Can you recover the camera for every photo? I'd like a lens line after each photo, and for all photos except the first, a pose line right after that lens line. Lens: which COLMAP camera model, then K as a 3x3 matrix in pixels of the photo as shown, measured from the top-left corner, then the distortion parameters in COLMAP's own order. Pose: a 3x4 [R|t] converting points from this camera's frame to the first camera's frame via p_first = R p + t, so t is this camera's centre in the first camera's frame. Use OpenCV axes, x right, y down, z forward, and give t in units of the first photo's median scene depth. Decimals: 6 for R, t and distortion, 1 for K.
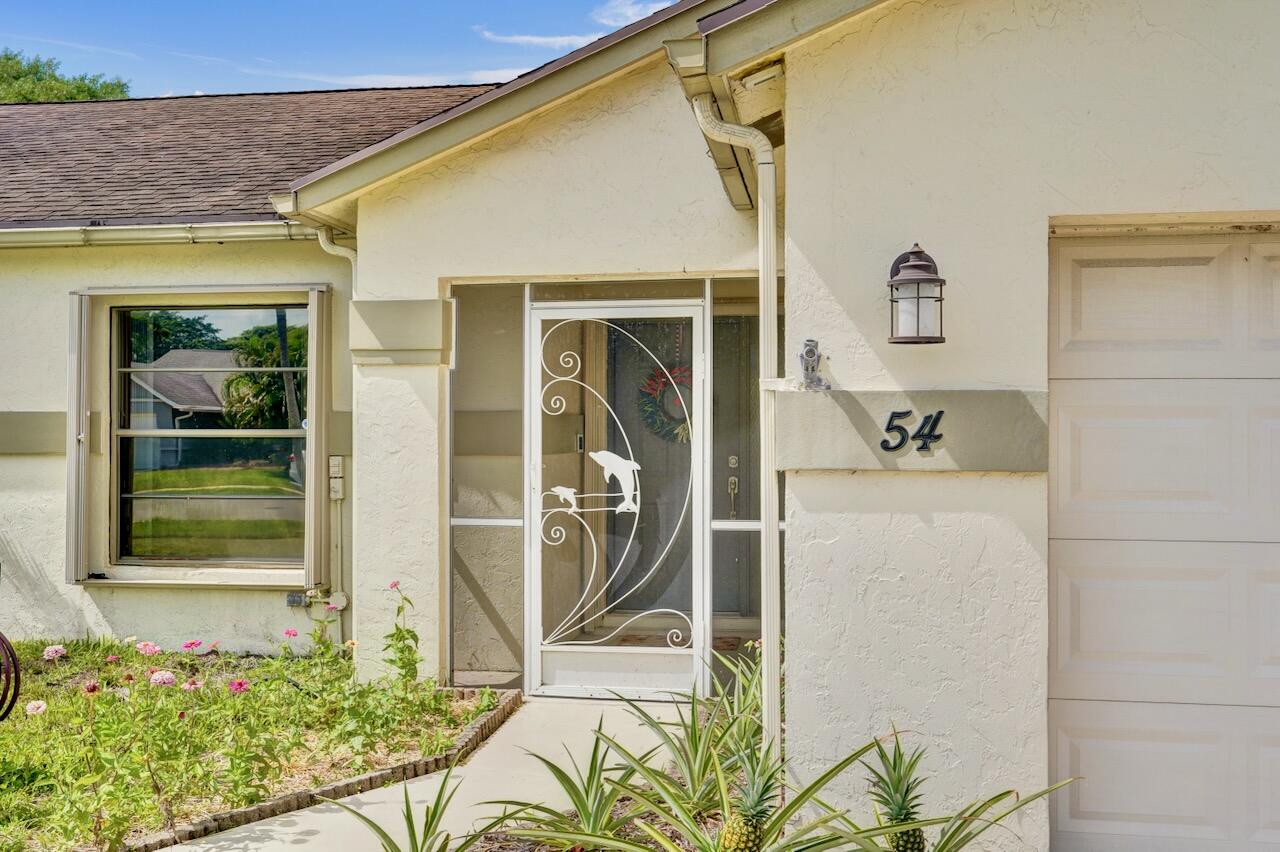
lens RADIAL K [[1375.6, 0, 639.4], [0, 1375.6, 423.5], [0, 0, 1]] dist [0.006896, 0.000000]
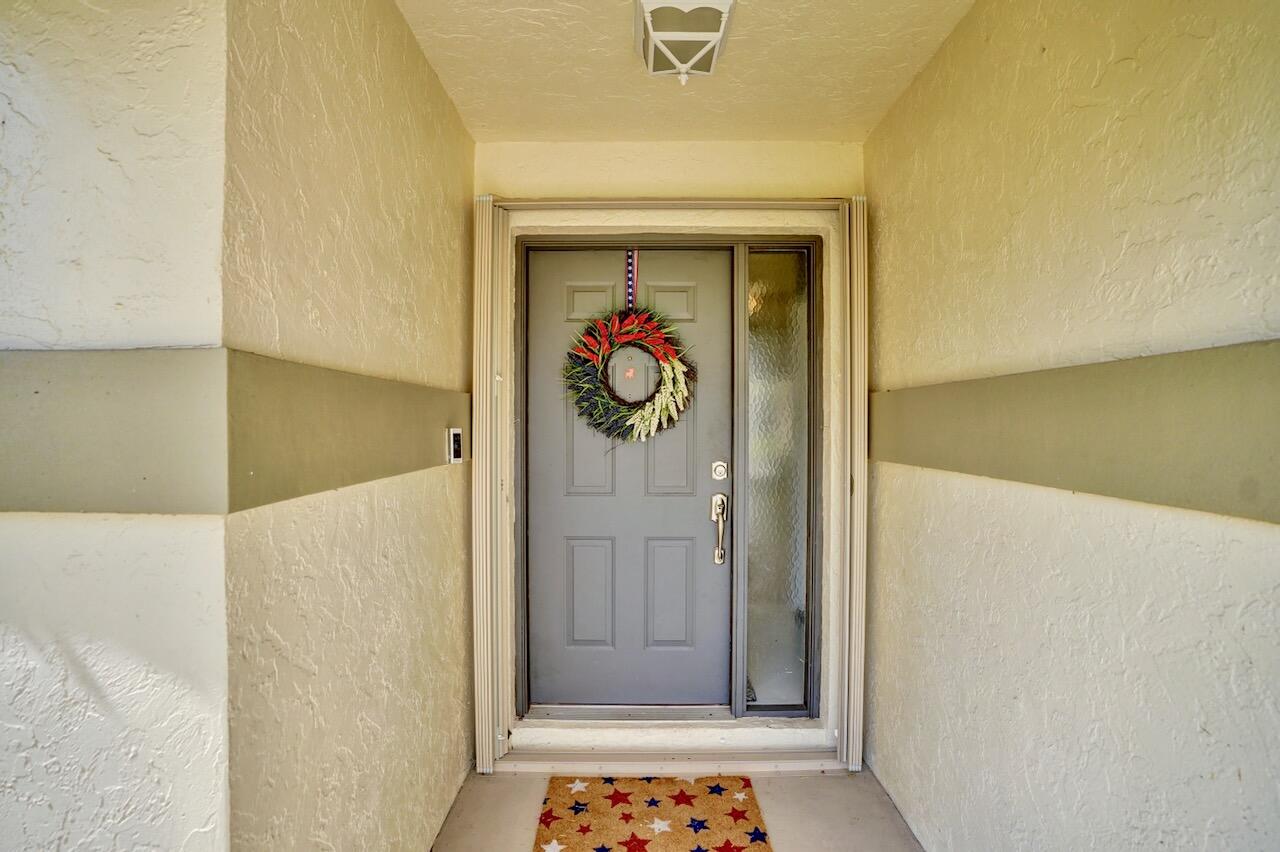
lens RADIAL K [[608.5, 0, 639.7], [0, 608.5, 424.9], [0, 0, 1]] dist [-0.013913, -0.000223]
pose [[0.987155, -0.002272, 0.159748, -0.012073], [0.001117, 0.999973, 0.007321, 0.004952], [-0.159760, -0.007048, 0.987131, 0.737094]]
